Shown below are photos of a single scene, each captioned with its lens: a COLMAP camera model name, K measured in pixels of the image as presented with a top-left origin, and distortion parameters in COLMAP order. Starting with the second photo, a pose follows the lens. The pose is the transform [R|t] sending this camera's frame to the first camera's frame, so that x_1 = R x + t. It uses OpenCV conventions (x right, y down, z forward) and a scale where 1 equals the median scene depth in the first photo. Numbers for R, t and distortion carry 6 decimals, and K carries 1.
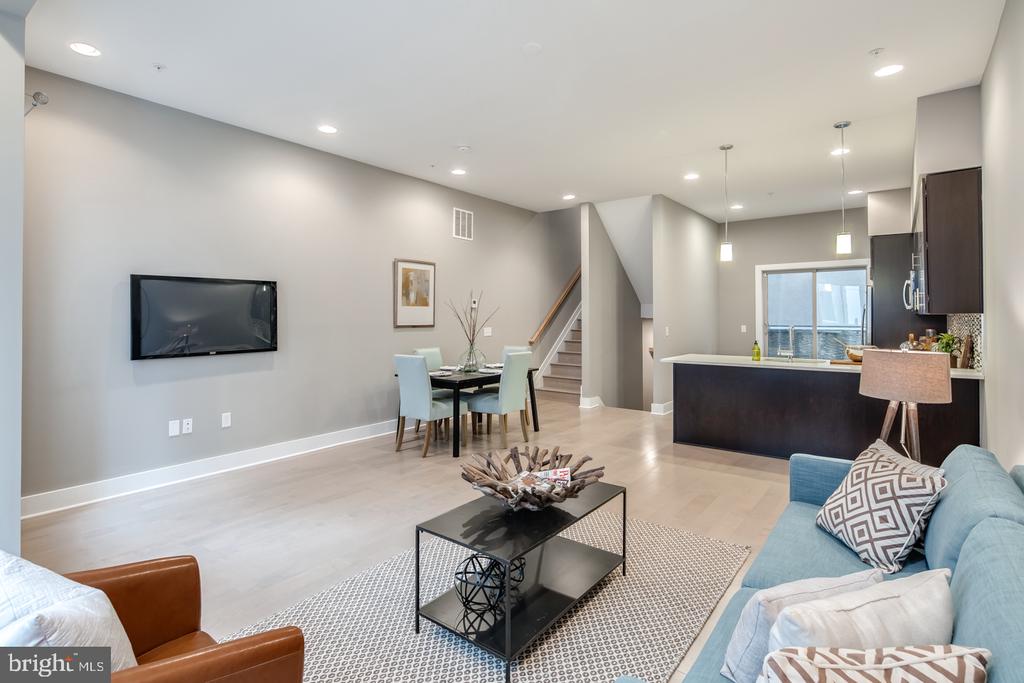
lens RADIAL K [[496.8, 0, 491.1], [0, 496.8, 309.2], [0, 0, 1]] dist [0.000978, -0.000554]
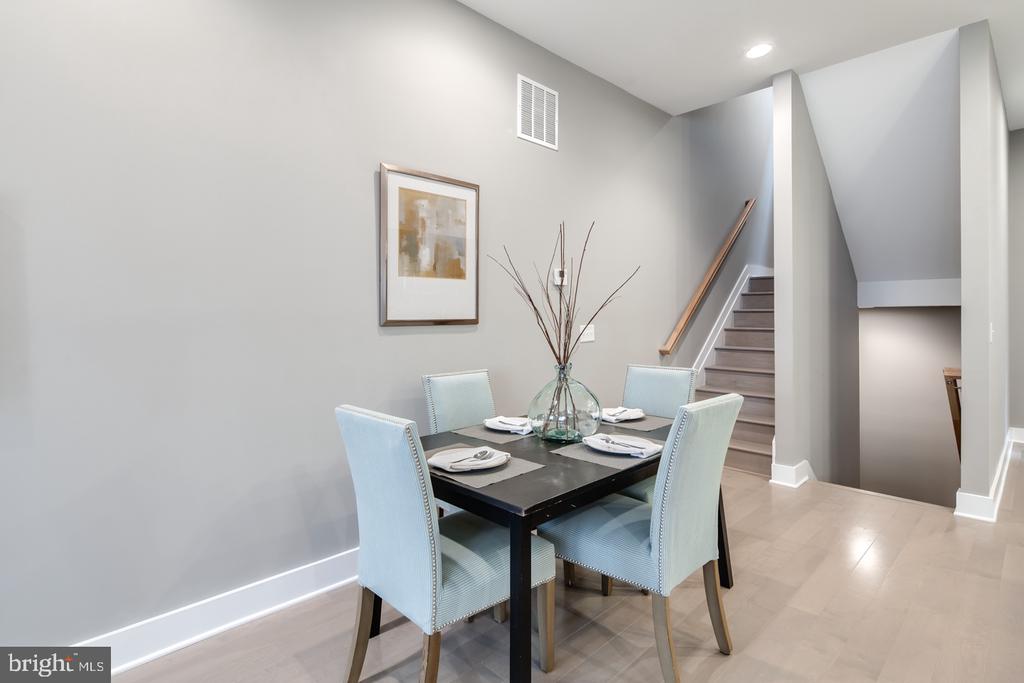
lens RADIAL K [[517.6, 0, 504.9], [0, 517.6, 314.9], [0, 0, 1]] dist [0.003445, 0.001430]
pose [[0.992854, -0.004151, -0.119265, -0.031635], [0.006237, 0.999834, 0.017123, 0.019804], [0.119174, -0.017745, 0.992715, 0.532770]]
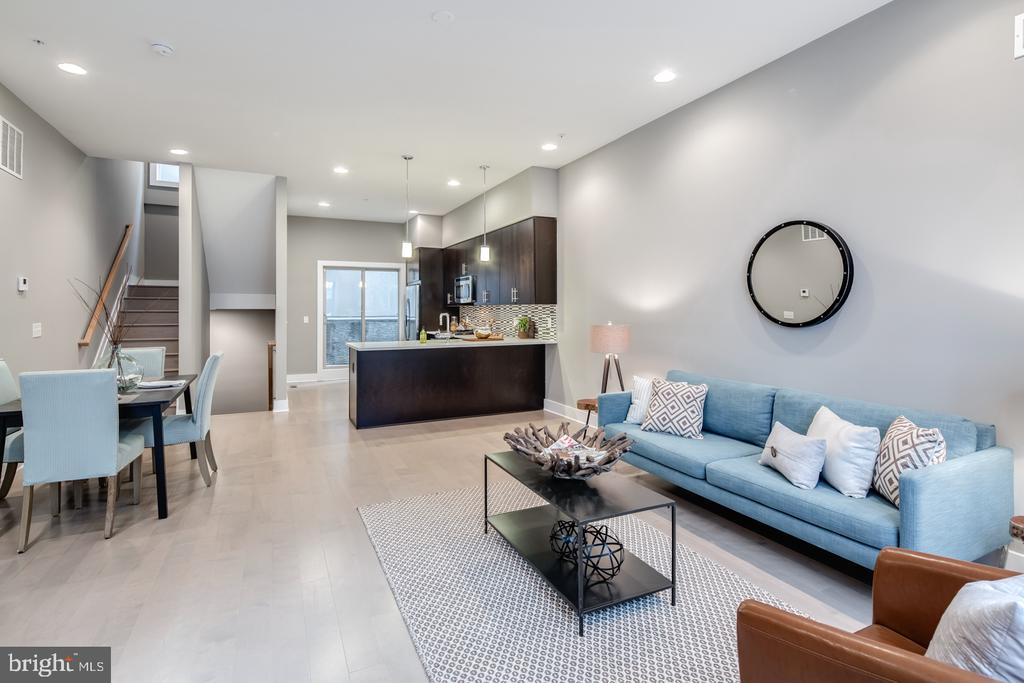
lens RADIAL K [[496.8, 0, 491.1], [0, 496.8, 309.2], [0, 0, 1]] dist [0.000978, -0.000554]
pose [[0.452433, 0.001117, 0.891798, -0.354194], [-0.012036, 0.999916, 0.004854, 0.010872], [-0.891717, -0.012930, 0.452408, 0.243731]]
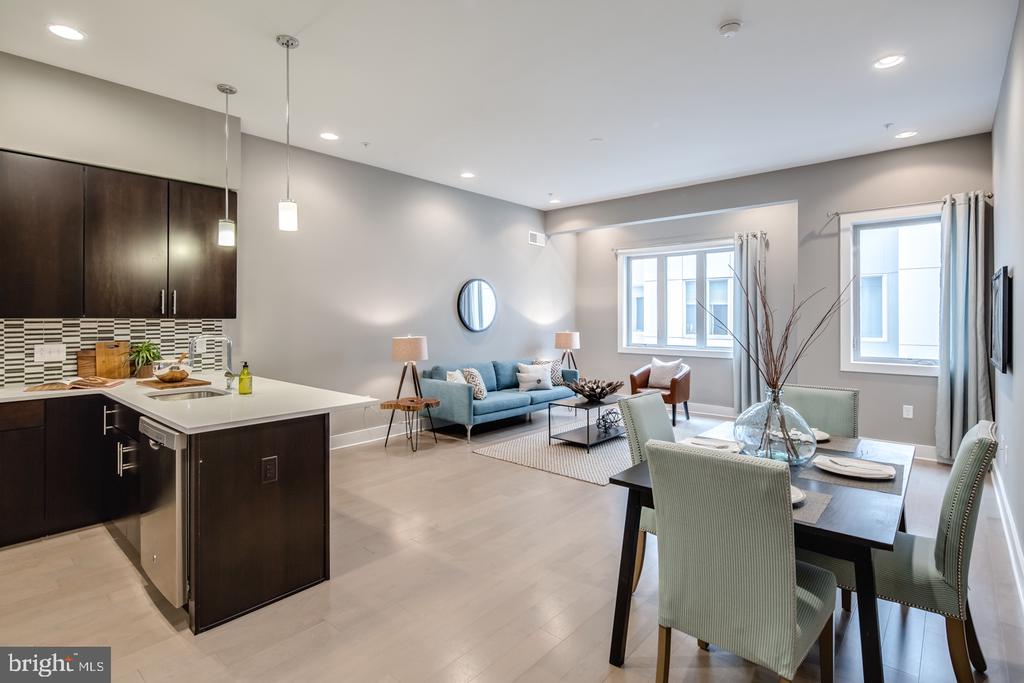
lens RADIAL K [[503.7, 0, 514.6], [0, 503.7, 318.1], [0, 0, 1]] dist [0.001927, -0.000176]
pose [[-0.999465, 0.000214, 0.032709, 0.141867], [-0.000173, 0.999930, -0.011818, 0.012107], [-0.032709, -0.011817, -0.999395, 1.247058]]
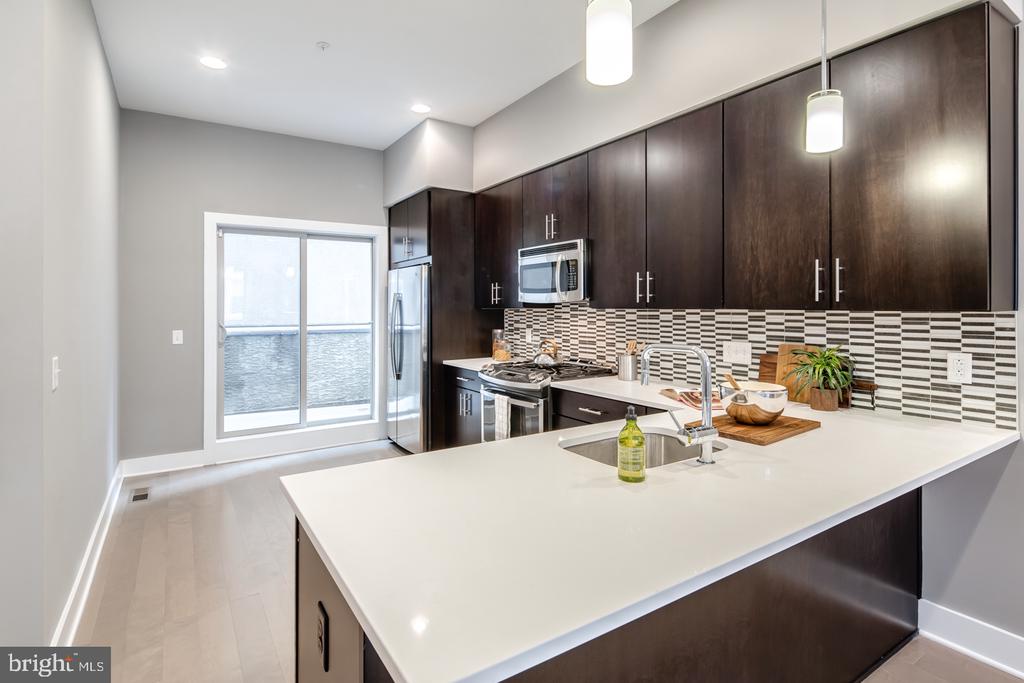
lens RADIAL K [[496.8, 0, 491.1], [0, 496.8, 309.2], [0, 0, 1]] dist [0.000978, -0.000554]
pose [[0.313647, -0.003072, 0.949535, 0.192348], [-0.012896, 0.999889, 0.007495, 0.005494], [-0.949452, -0.014596, 0.313572, 0.770054]]
